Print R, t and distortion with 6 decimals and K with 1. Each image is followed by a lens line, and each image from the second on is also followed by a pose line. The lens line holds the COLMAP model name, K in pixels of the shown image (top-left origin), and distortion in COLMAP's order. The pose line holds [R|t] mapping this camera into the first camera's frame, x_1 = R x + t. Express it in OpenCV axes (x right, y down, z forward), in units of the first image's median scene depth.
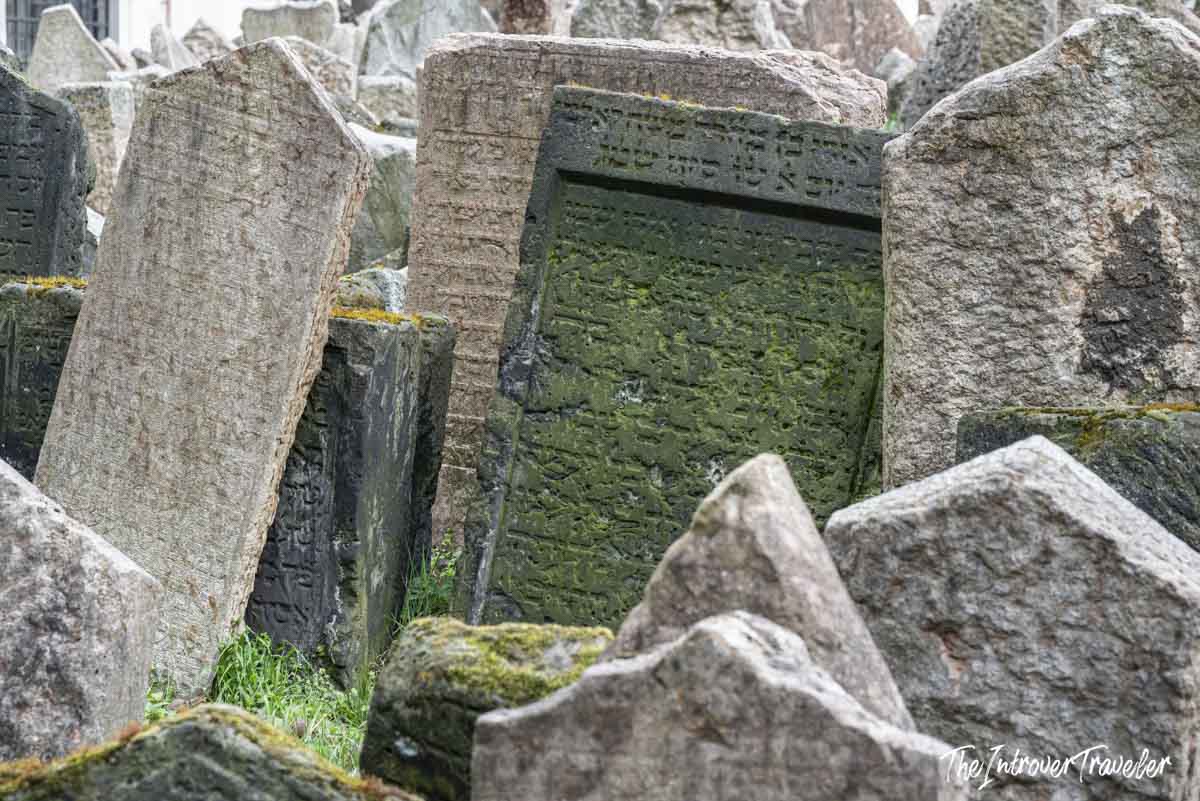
lens RADIAL K [[3838.6, 0, 600.0], [0, 3838.6, 400.5], [0, 0, 1]] dist [0.041587, -1.910374]
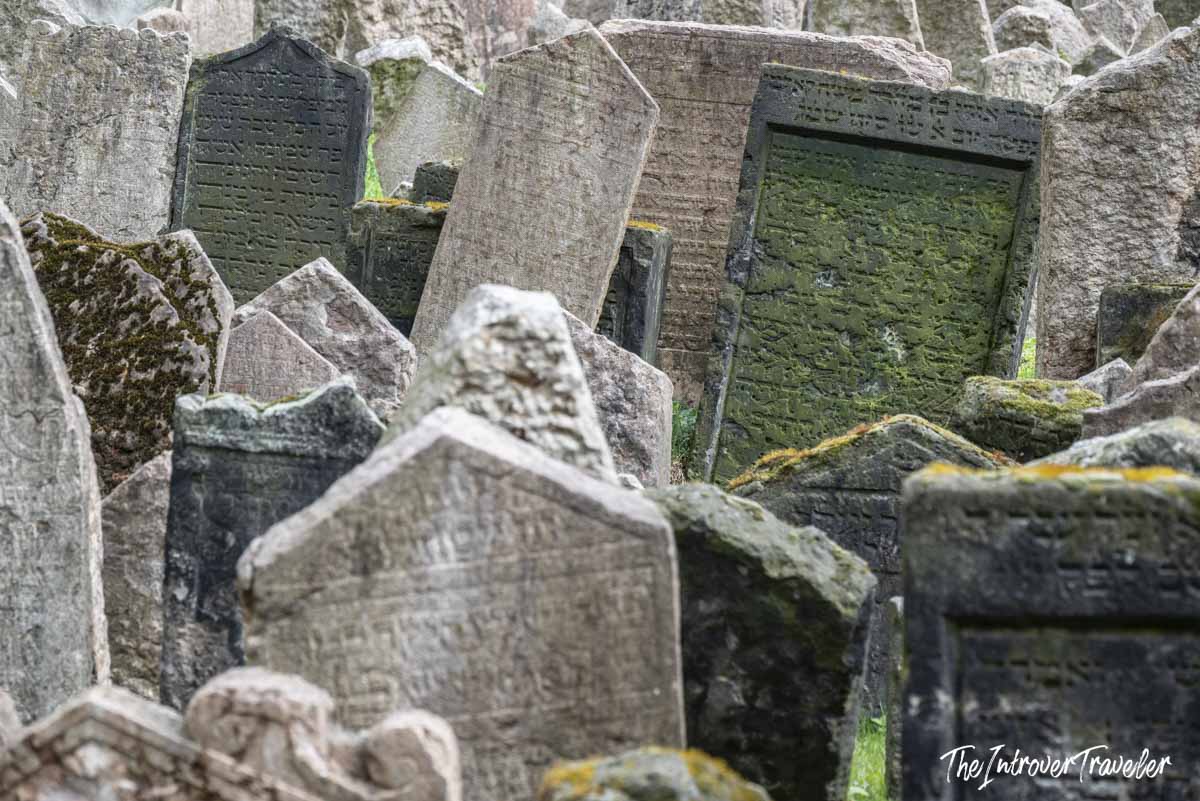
lens RADIAL K [[4944.2, 0, 600.0], [0, 4944.2, 400.5], [0, 0, 1]] dist [-0.097529, 6.427773]
pose [[0.982593, -0.001406, 0.185767, -0.421853], [0.002008, 0.999993, -0.003053, 0.048955], [-0.185762, 0.003373, 0.982589, -0.799421]]
